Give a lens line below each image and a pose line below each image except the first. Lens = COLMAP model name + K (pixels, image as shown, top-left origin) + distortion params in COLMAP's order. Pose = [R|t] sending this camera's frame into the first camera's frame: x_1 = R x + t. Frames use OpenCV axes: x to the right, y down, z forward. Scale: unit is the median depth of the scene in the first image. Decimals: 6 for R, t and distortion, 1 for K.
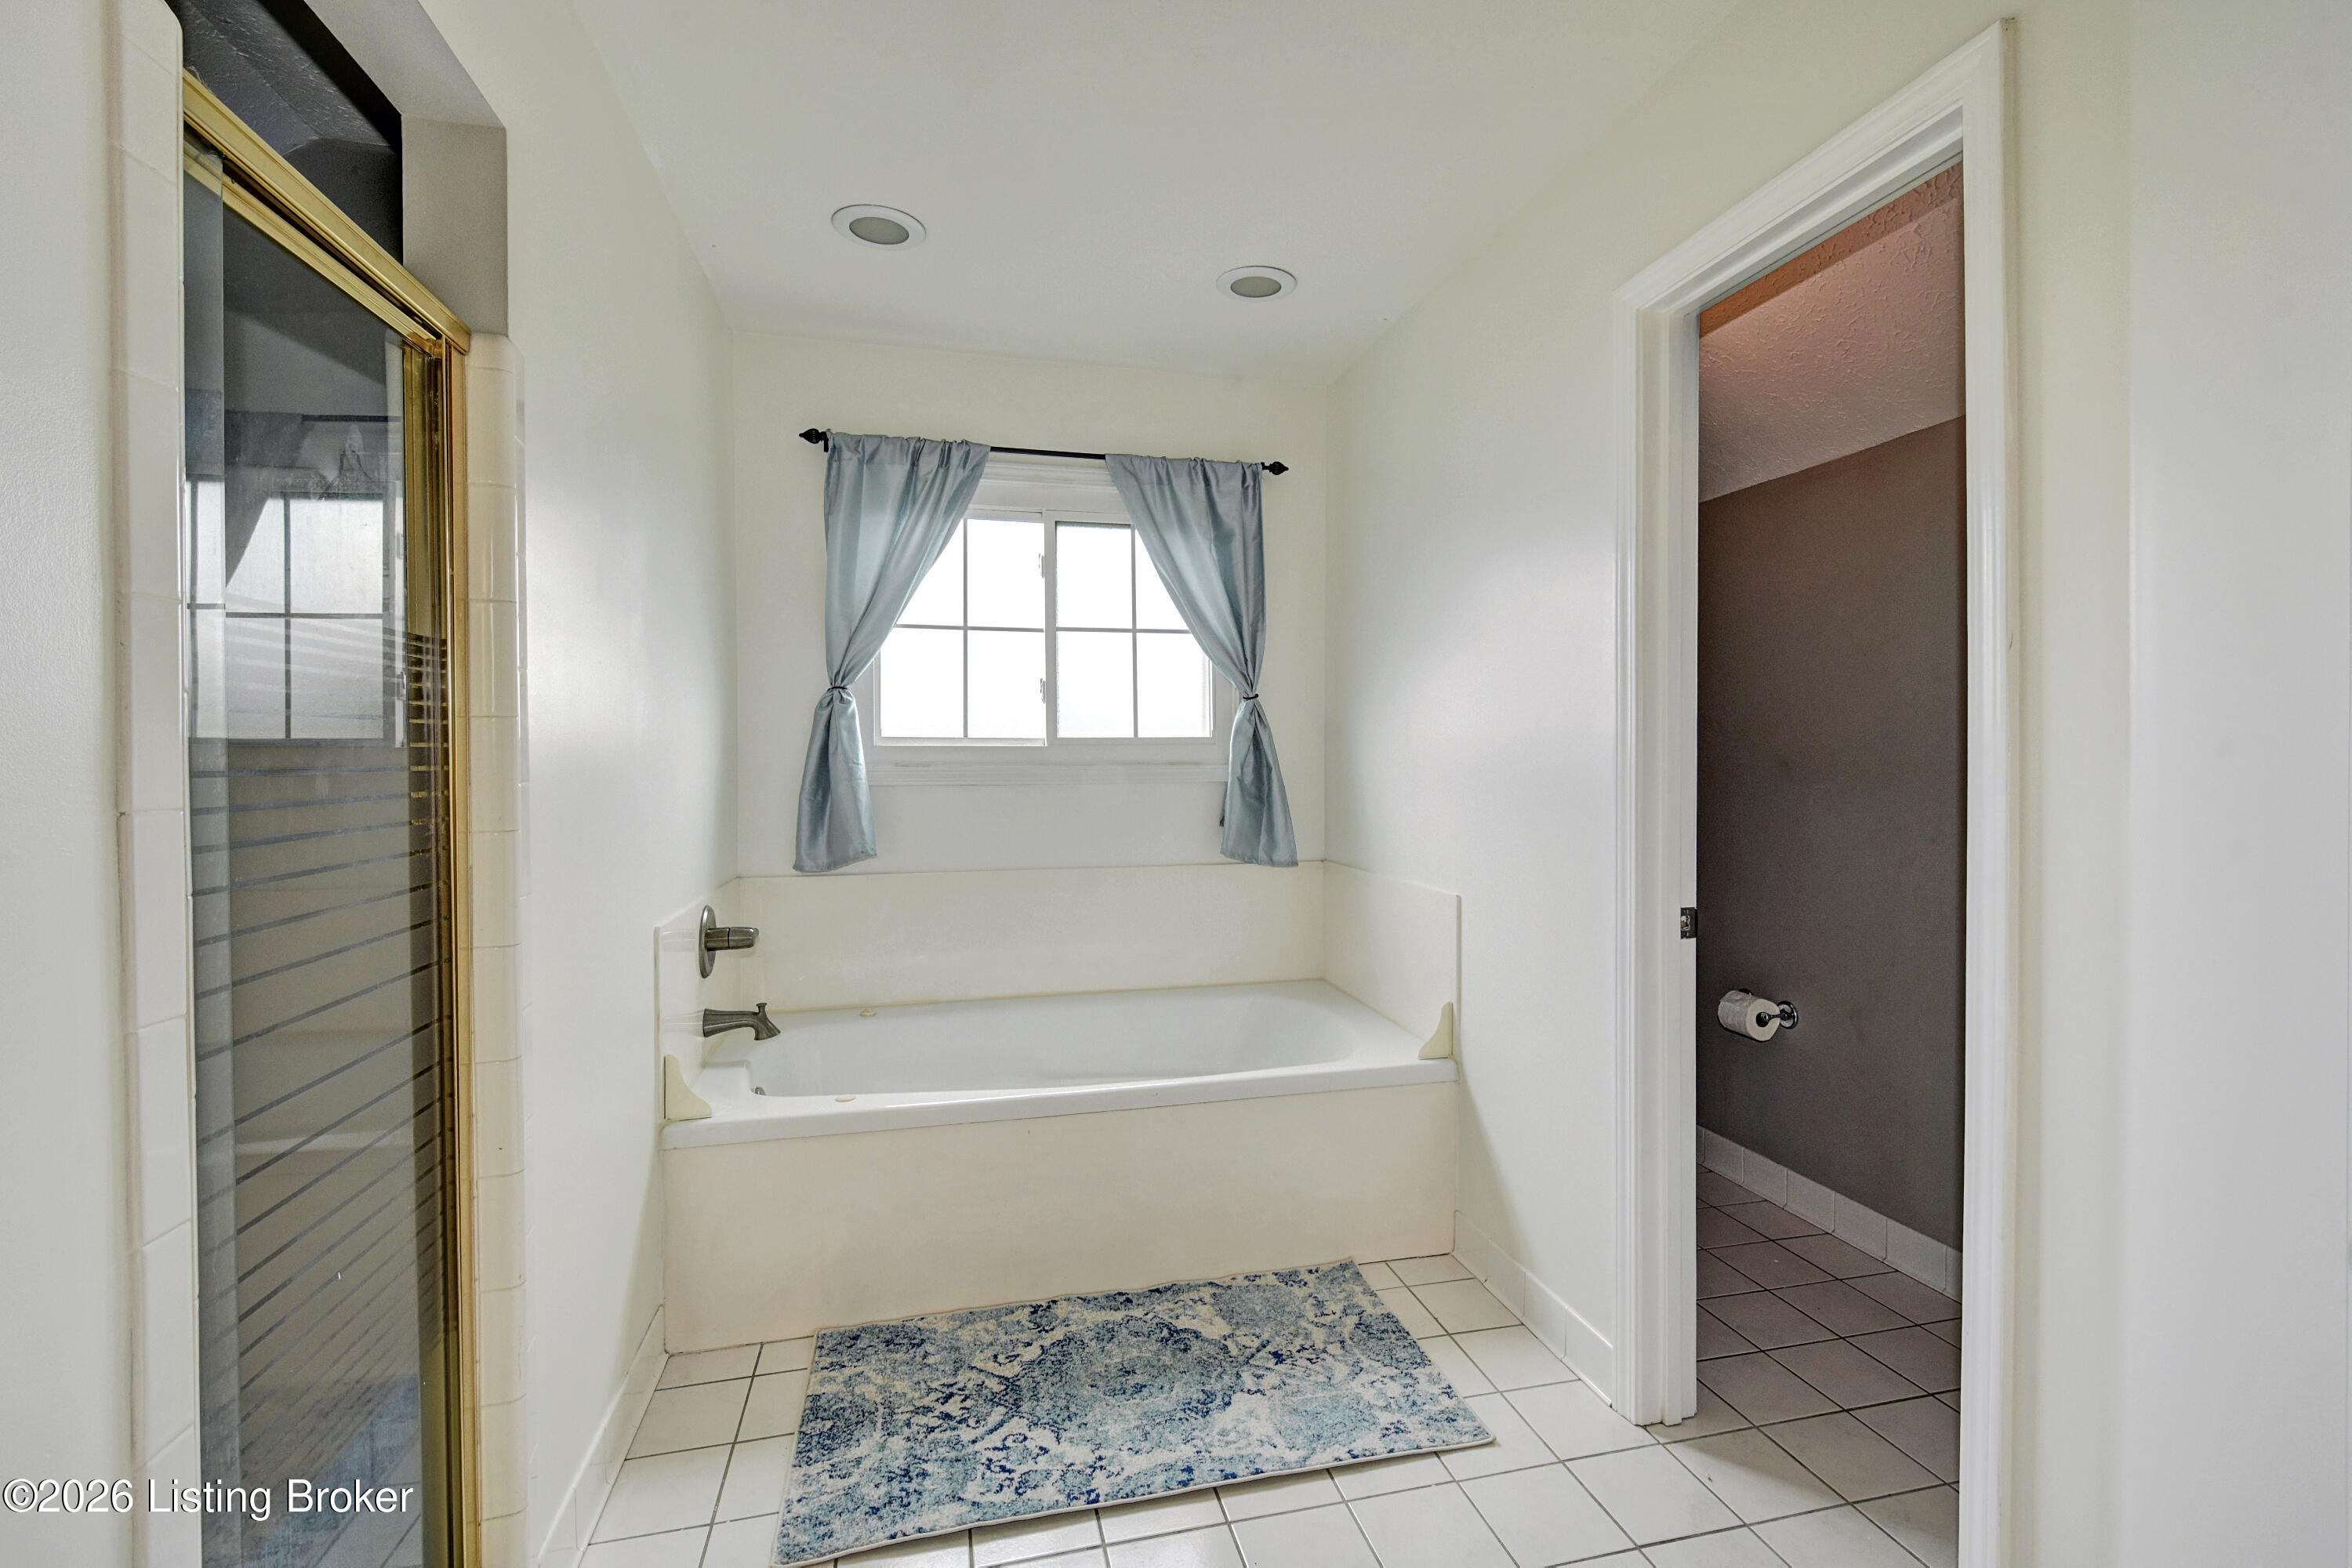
lens RADIAL K [[1045.3, 0, 1180.0], [0, 1045.3, 769.2], [0, 0, 1]] dist [-0.001411, -0.000600]
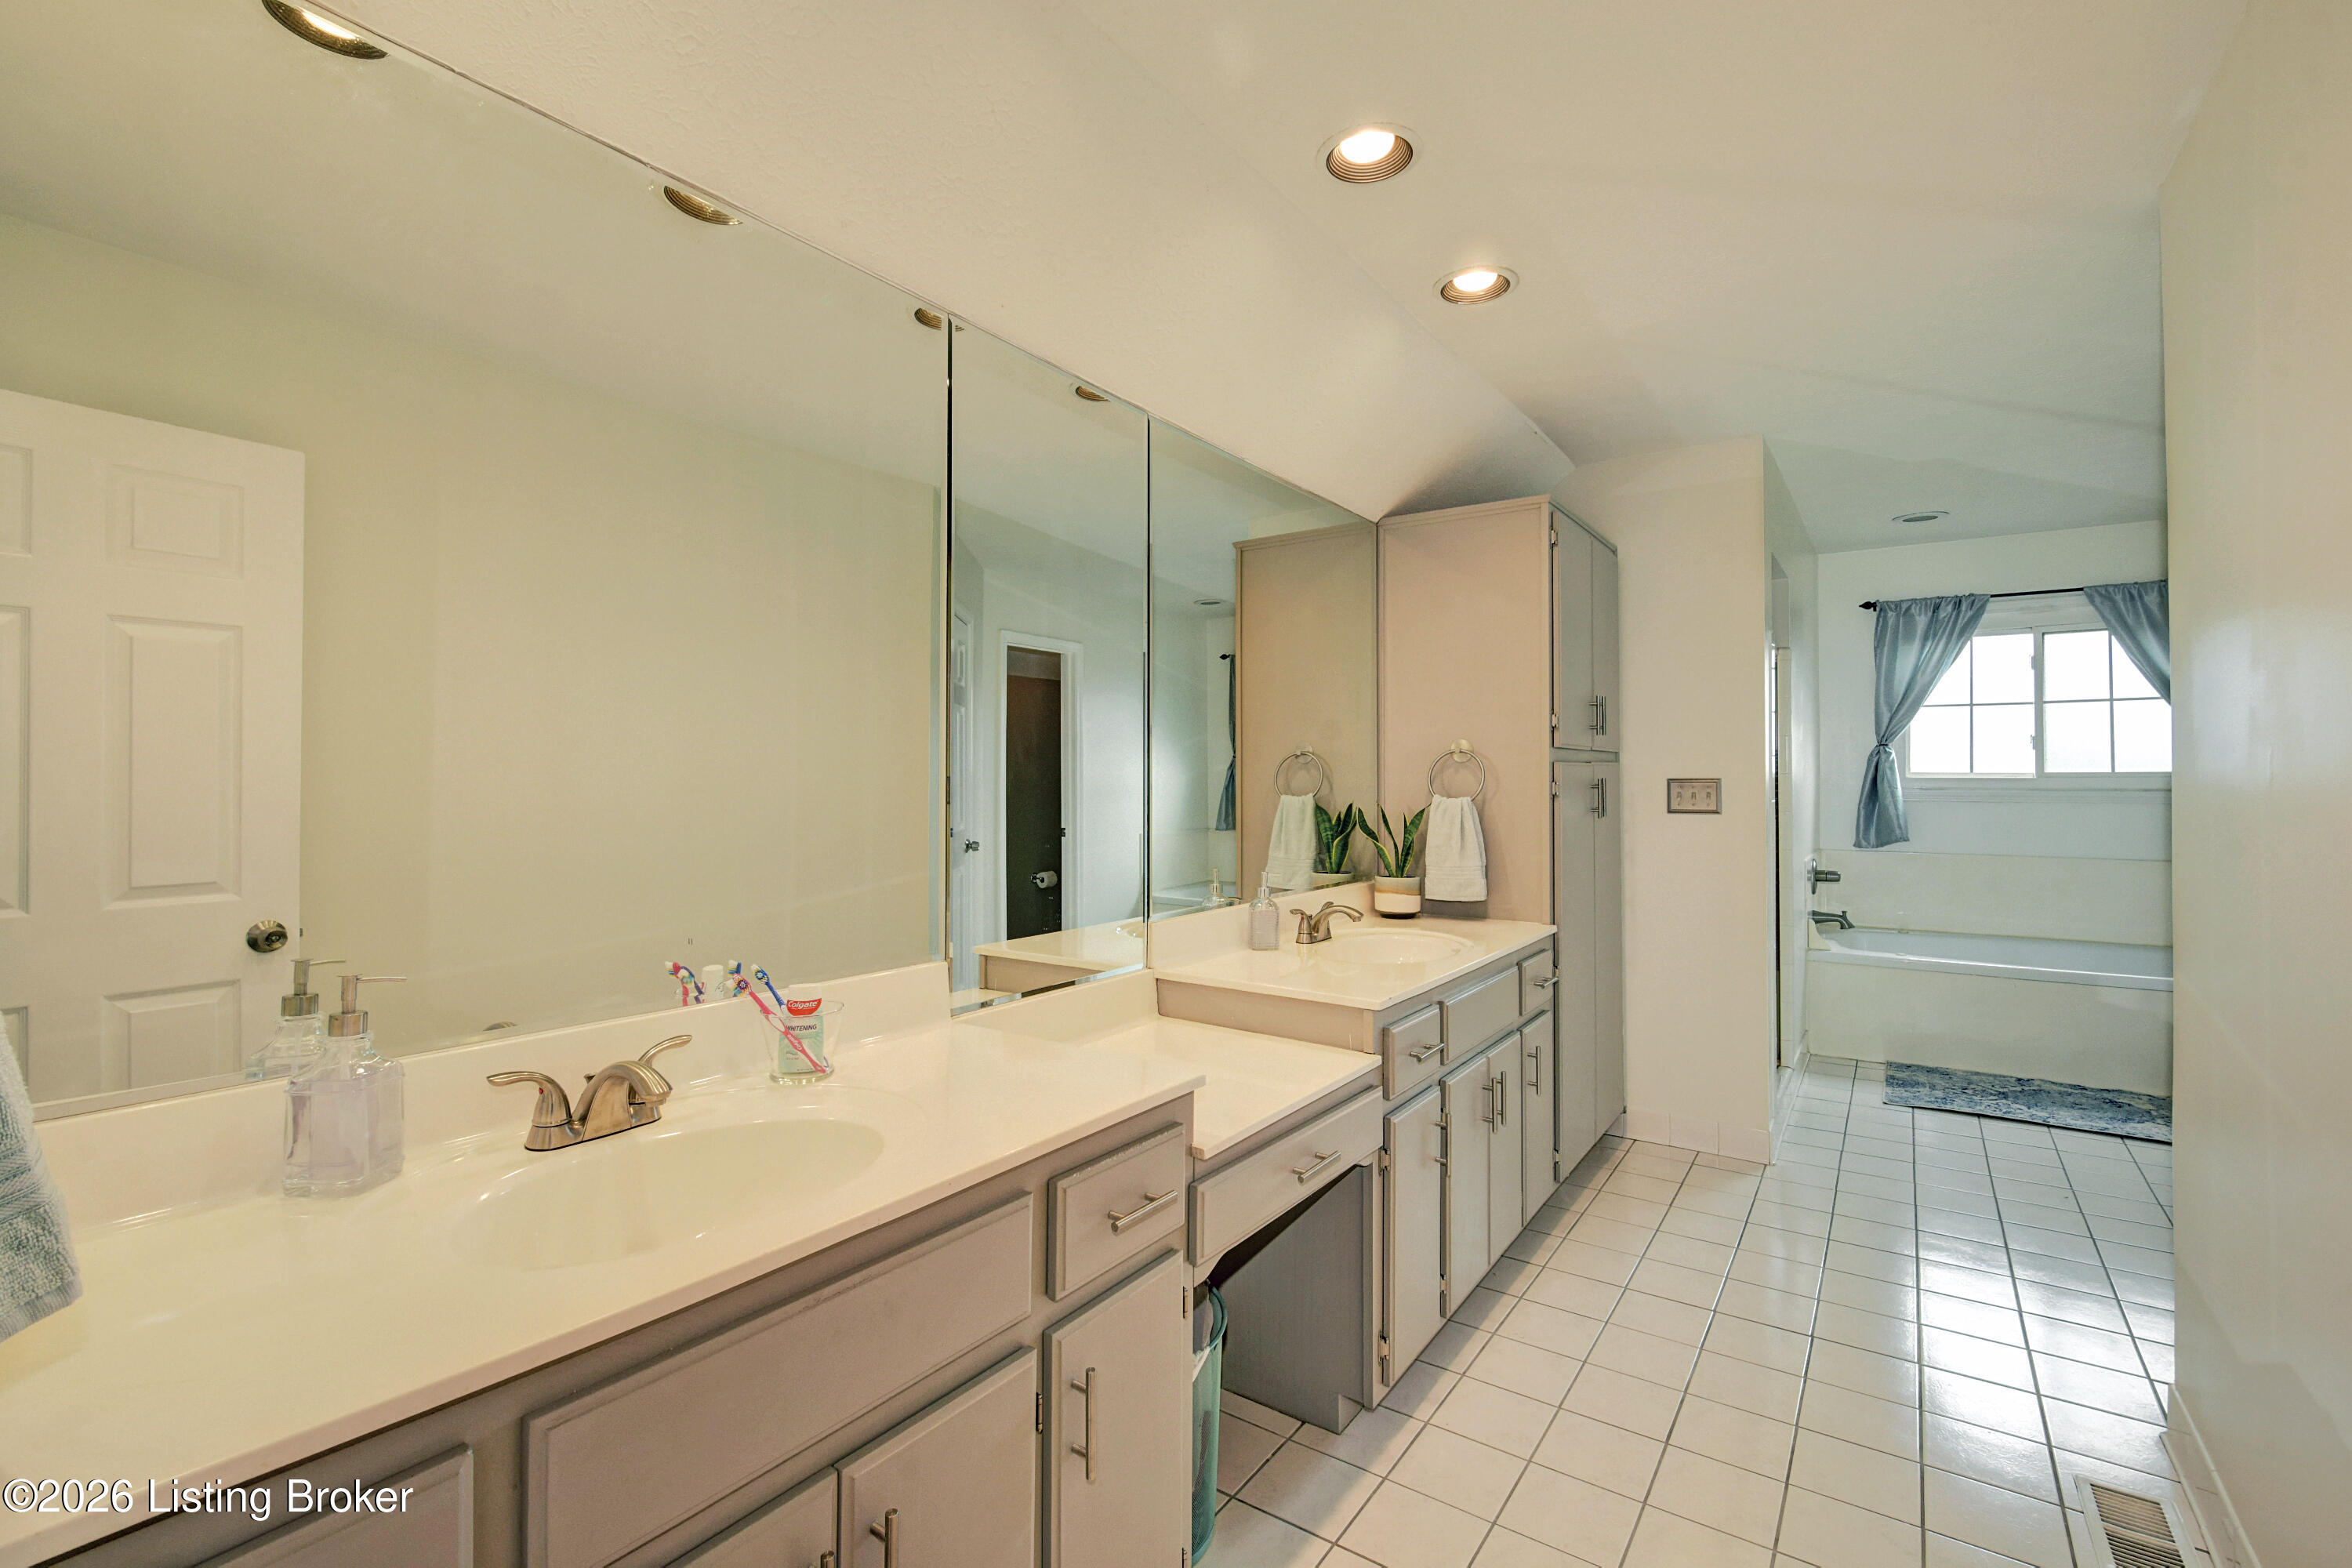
lens RADIAL K [[1045.3, 0, 1180.0], [0, 1045.3, 769.2], [0, 0, 1]] dist [-0.001411, -0.000600]
pose [[0.665138, -0.002492, -0.746716, 0.194816], [-0.008636, 0.999902, -0.011029, -0.007359], [0.746670, 0.013784, 0.665051, -1.033111]]
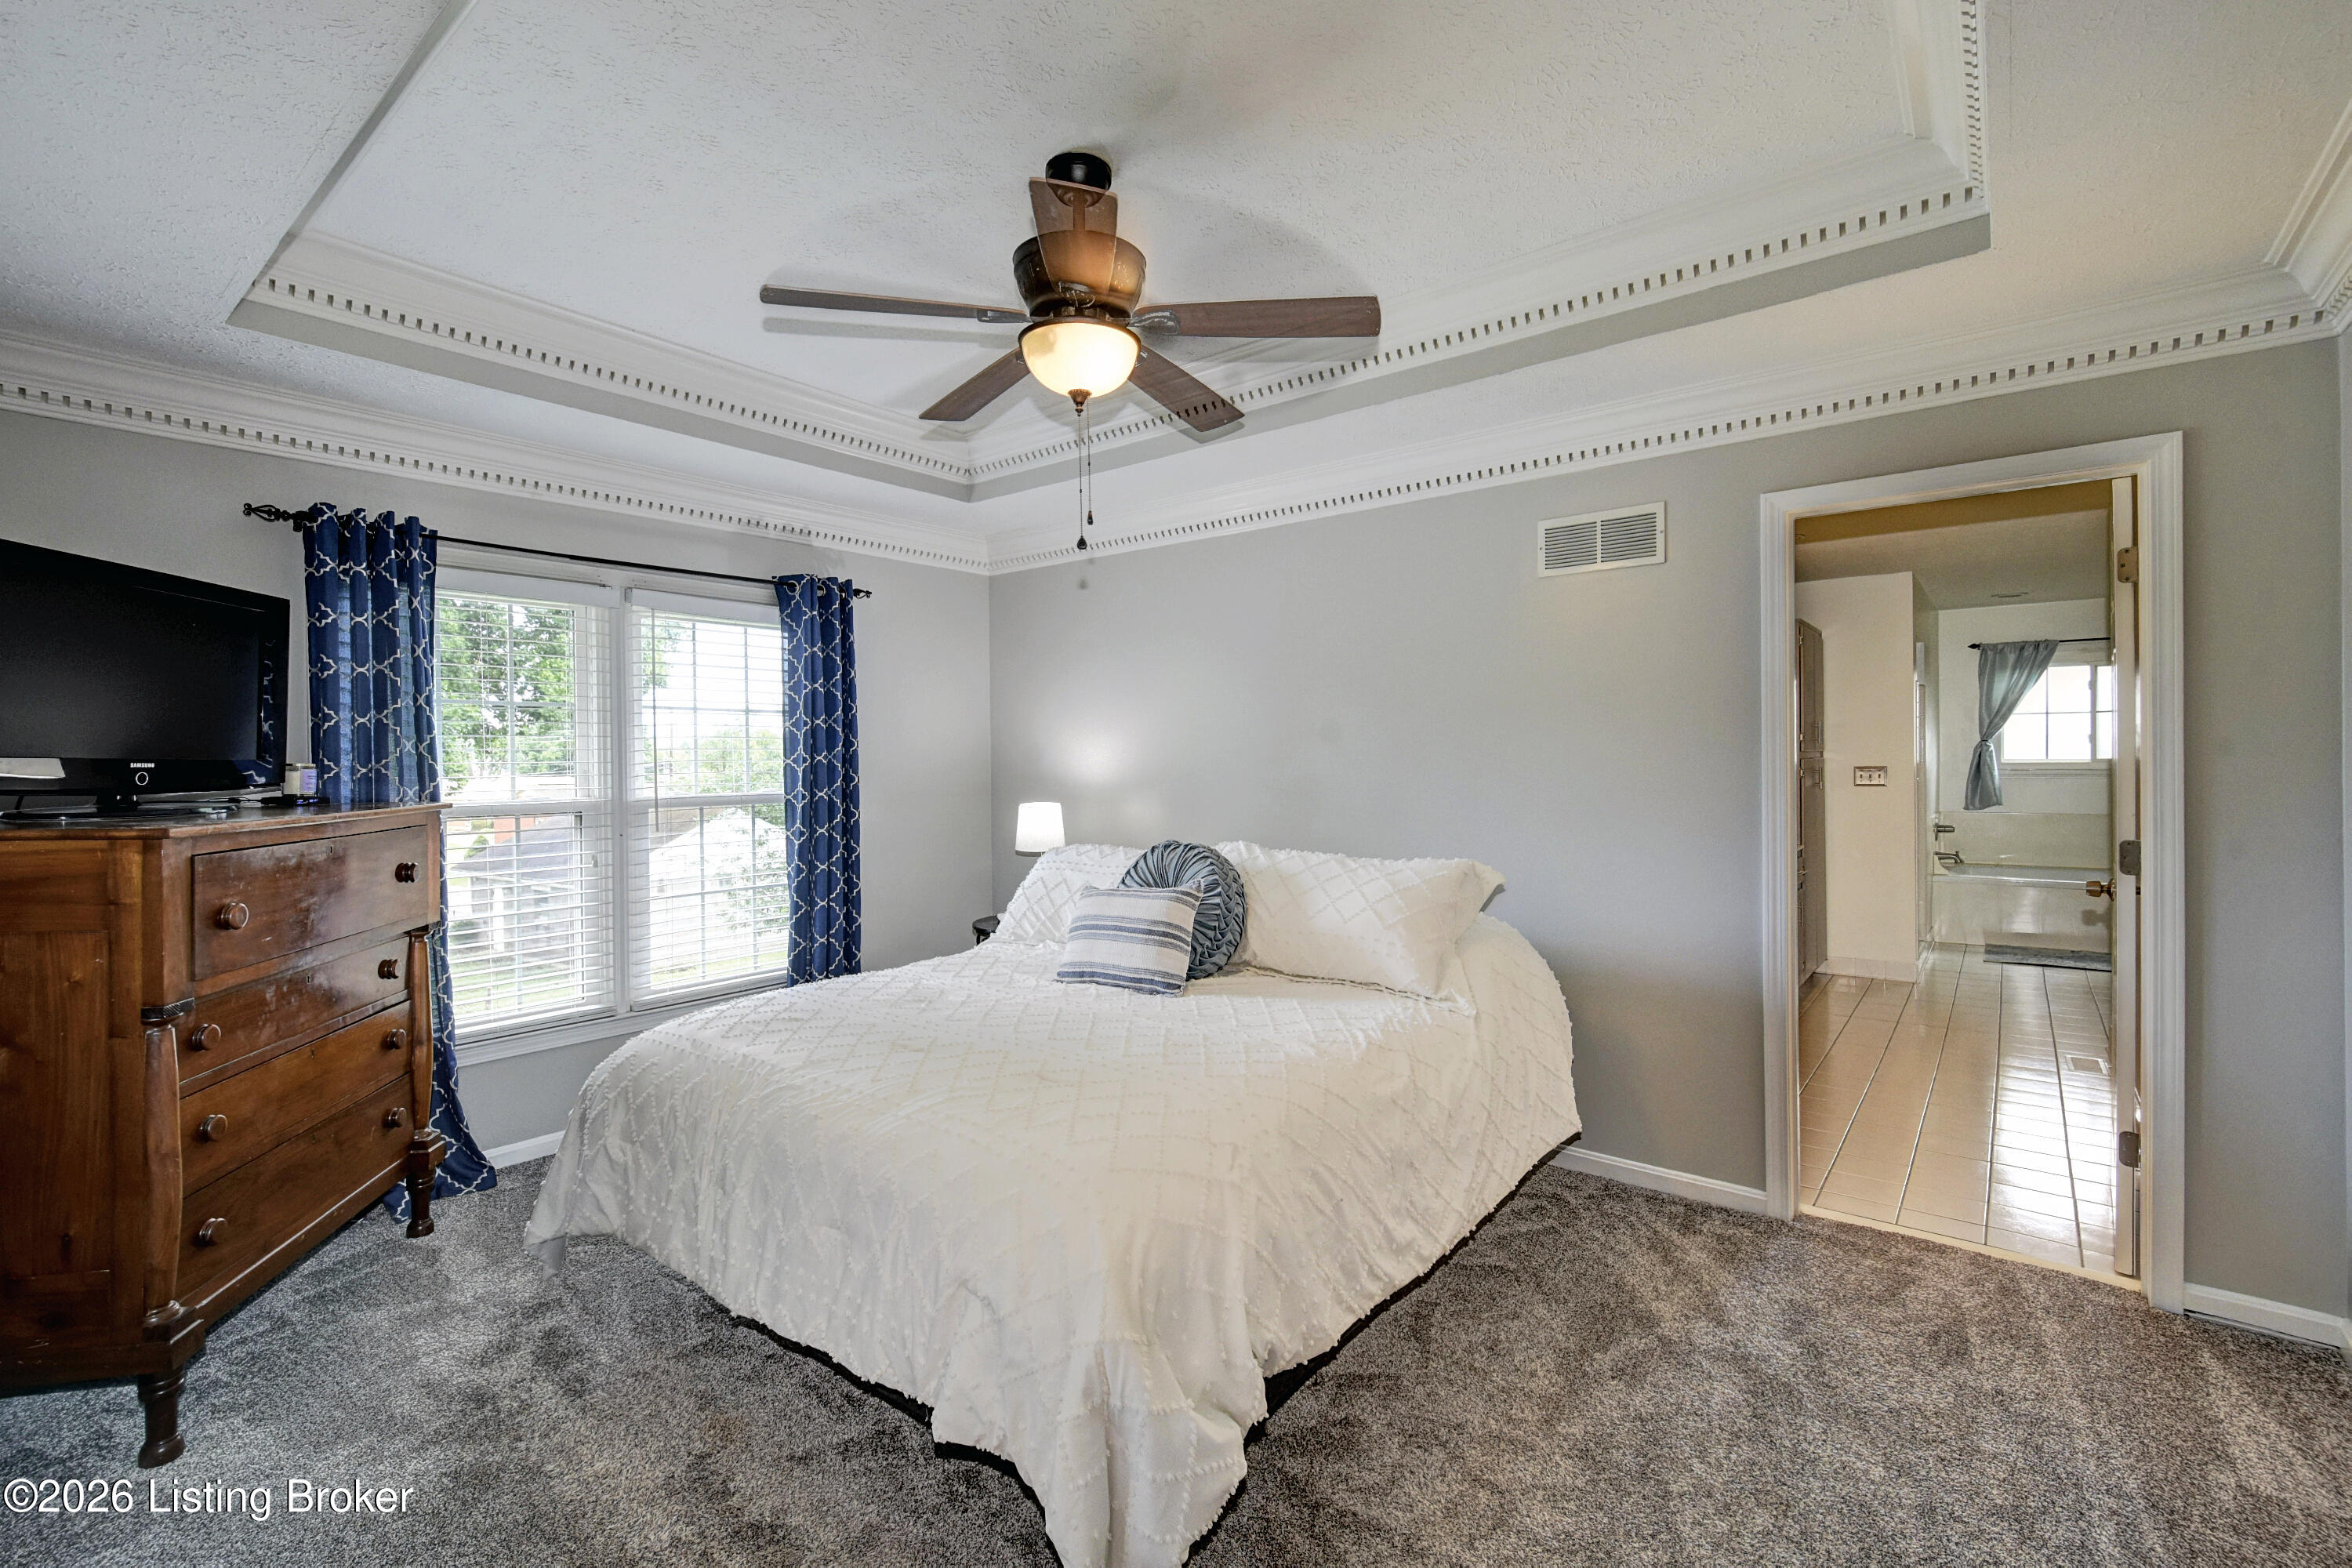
lens RADIAL K [[1045.3, 0, 1180.0], [0, 1045.3, 769.2], [0, 0, 1]] dist [-0.001411, -0.000600]
pose [[0.608993, -0.000294, -0.793176, 0.505279], [0.000826, 1.000000, 0.000263, -0.009181], [0.793175, -0.000815, 0.608993, -2.133506]]
